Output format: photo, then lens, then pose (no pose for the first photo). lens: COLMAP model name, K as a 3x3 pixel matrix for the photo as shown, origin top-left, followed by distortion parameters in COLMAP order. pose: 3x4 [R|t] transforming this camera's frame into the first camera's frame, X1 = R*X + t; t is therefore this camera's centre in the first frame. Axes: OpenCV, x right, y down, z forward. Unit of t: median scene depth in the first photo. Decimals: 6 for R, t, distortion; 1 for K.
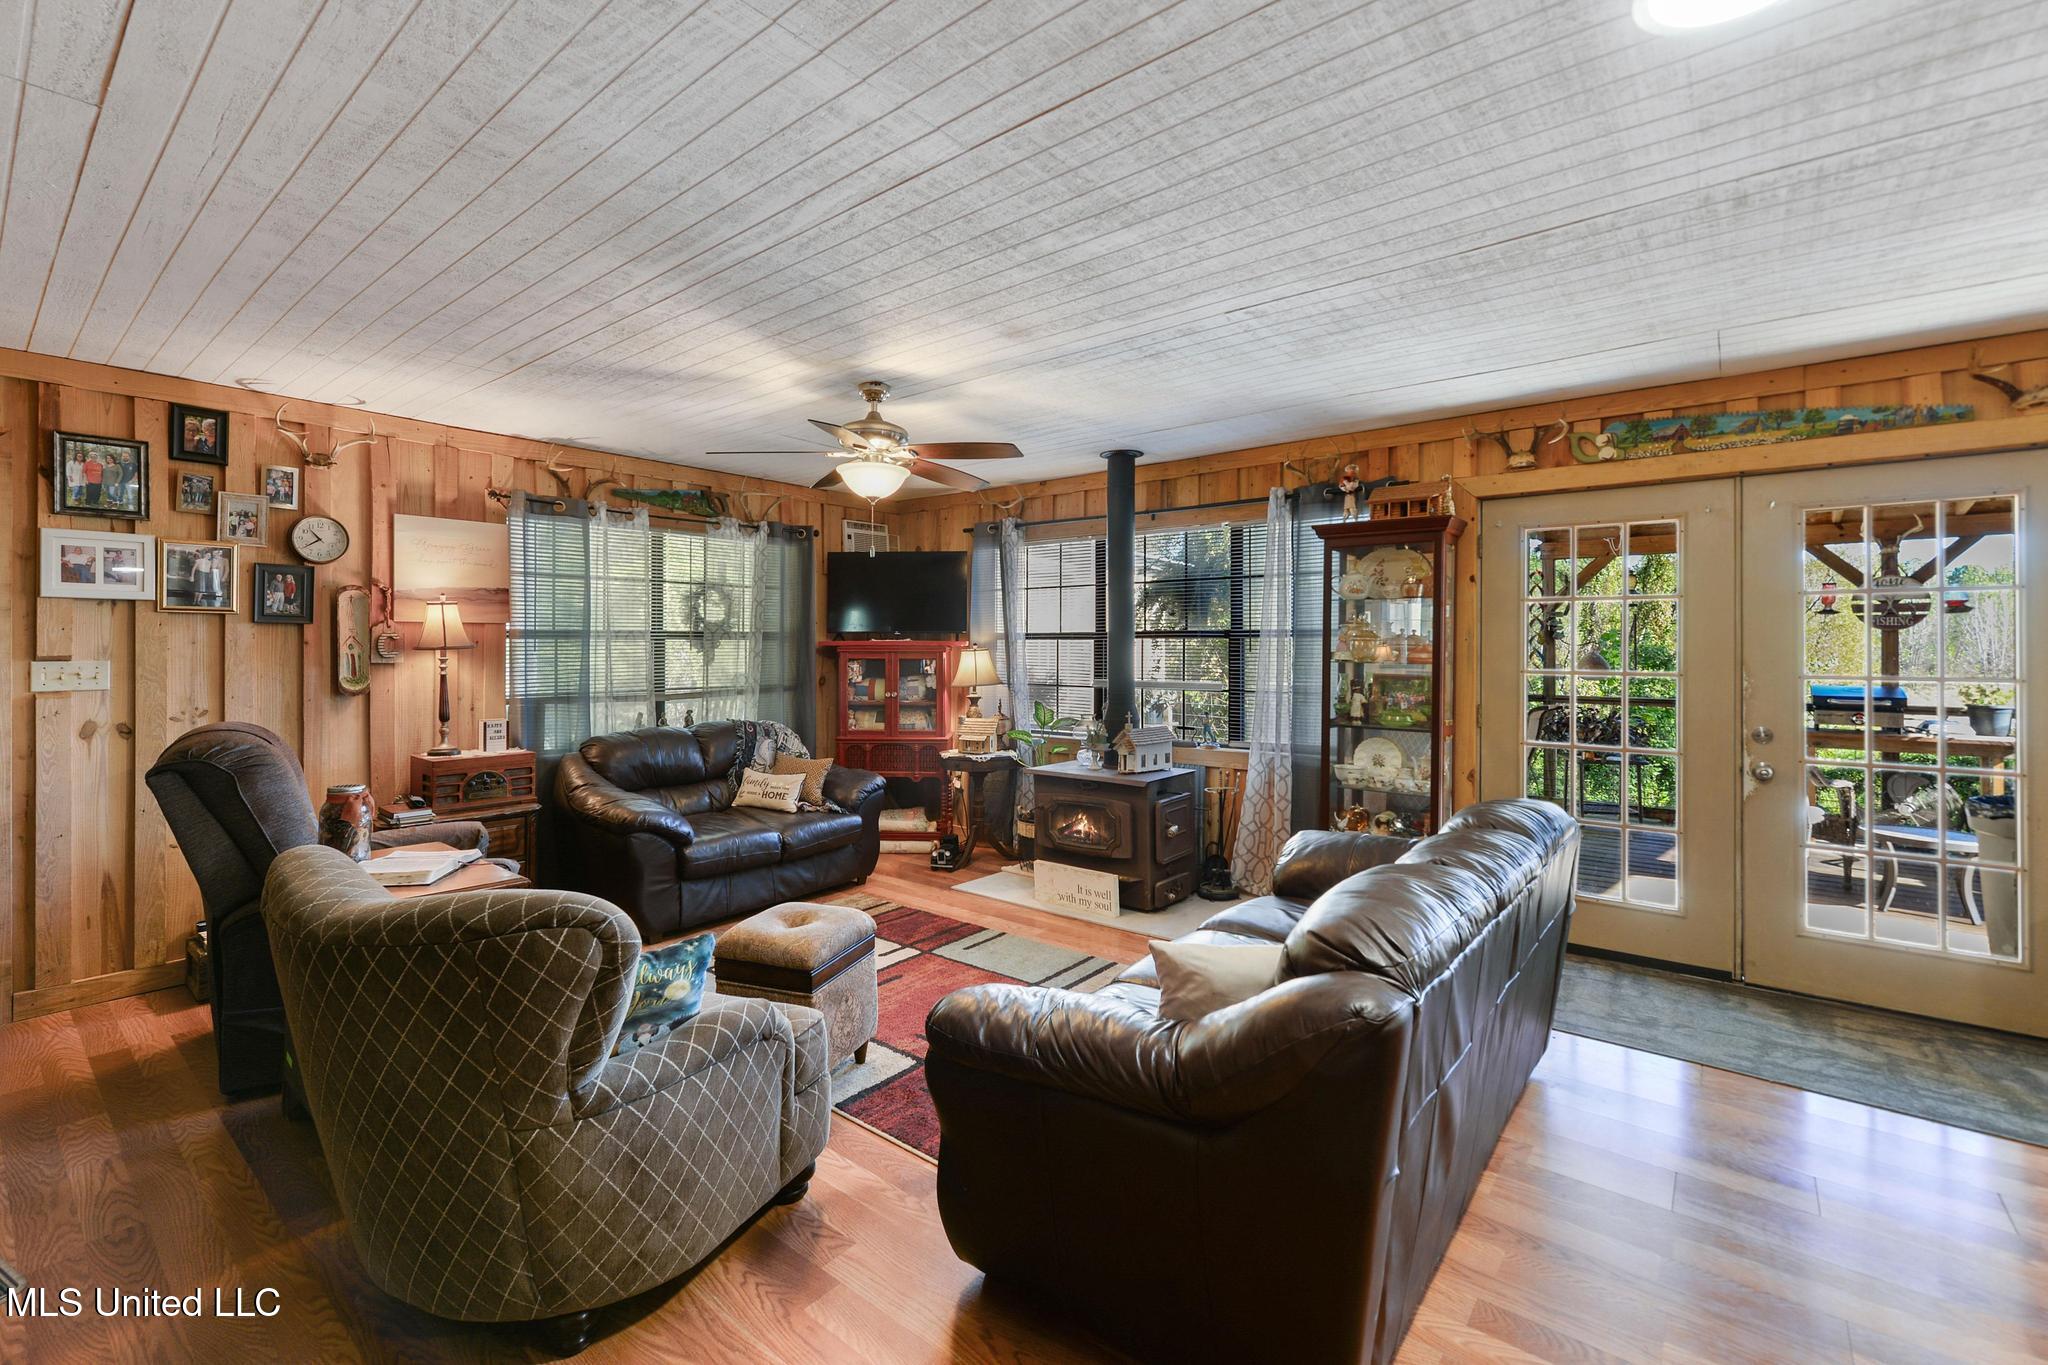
lens RADIAL K [[870.3, 0, 1004.2], [0, 870.3, 645.8], [0, 0, 1]] dist [0.005925, -0.002568]
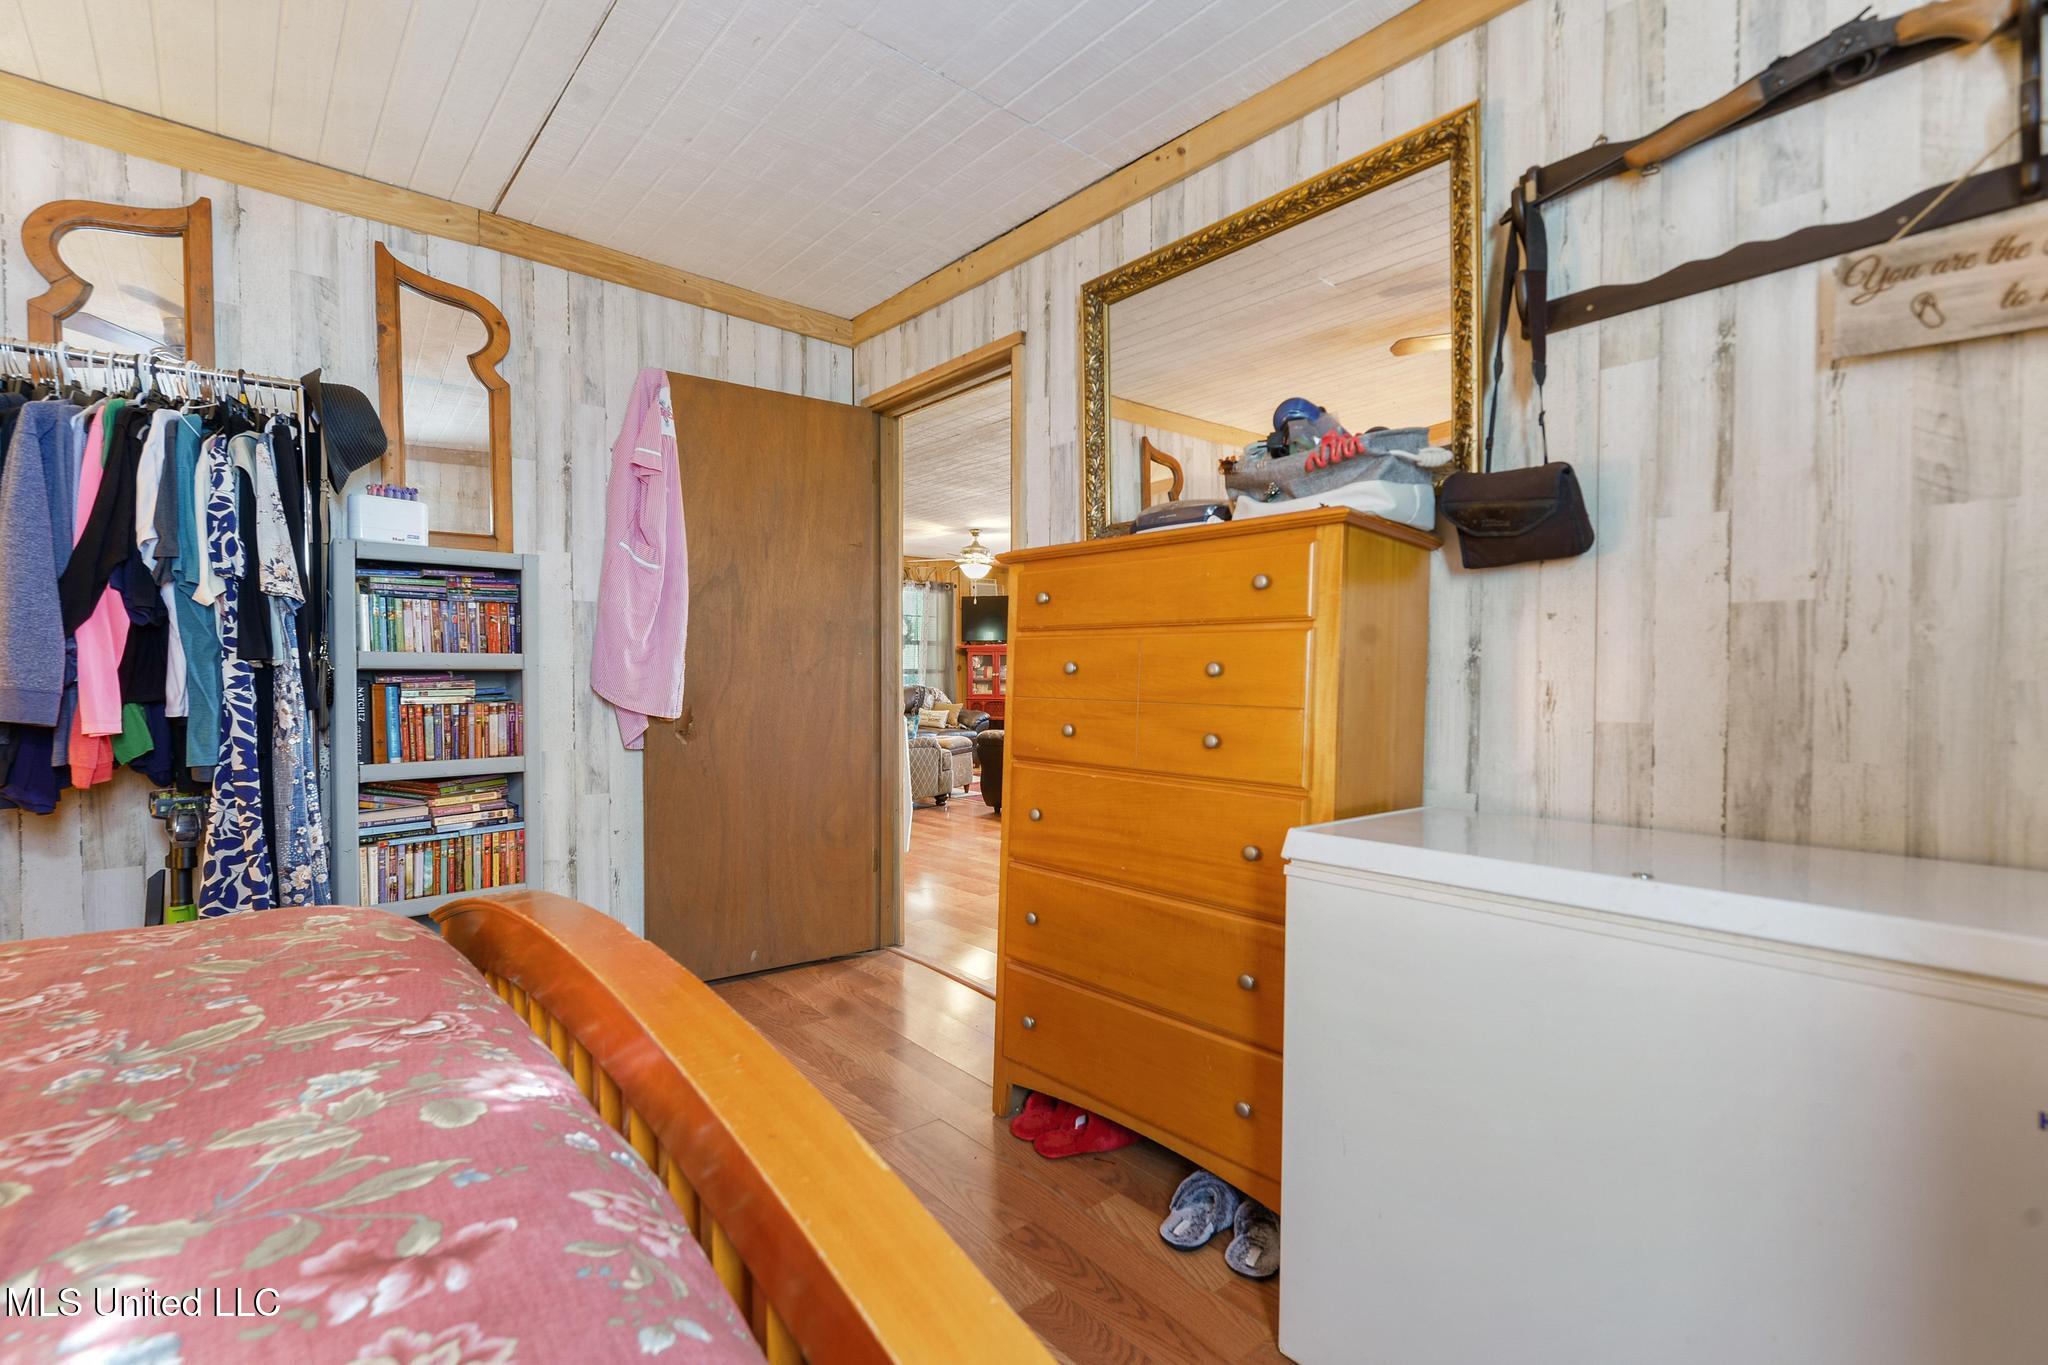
lens RADIAL K [[928.1, 0, 1025.4], [0, 928.1, 691.2], [0, 0, 1]] dist [0.008228, -0.000275]
pose [[0.988032, 0.000333, -0.154246, 0.320325], [0.002722, 0.999804, 0.019596, 0.073553], [0.154222, -0.019781, 0.987838, -1.263661]]
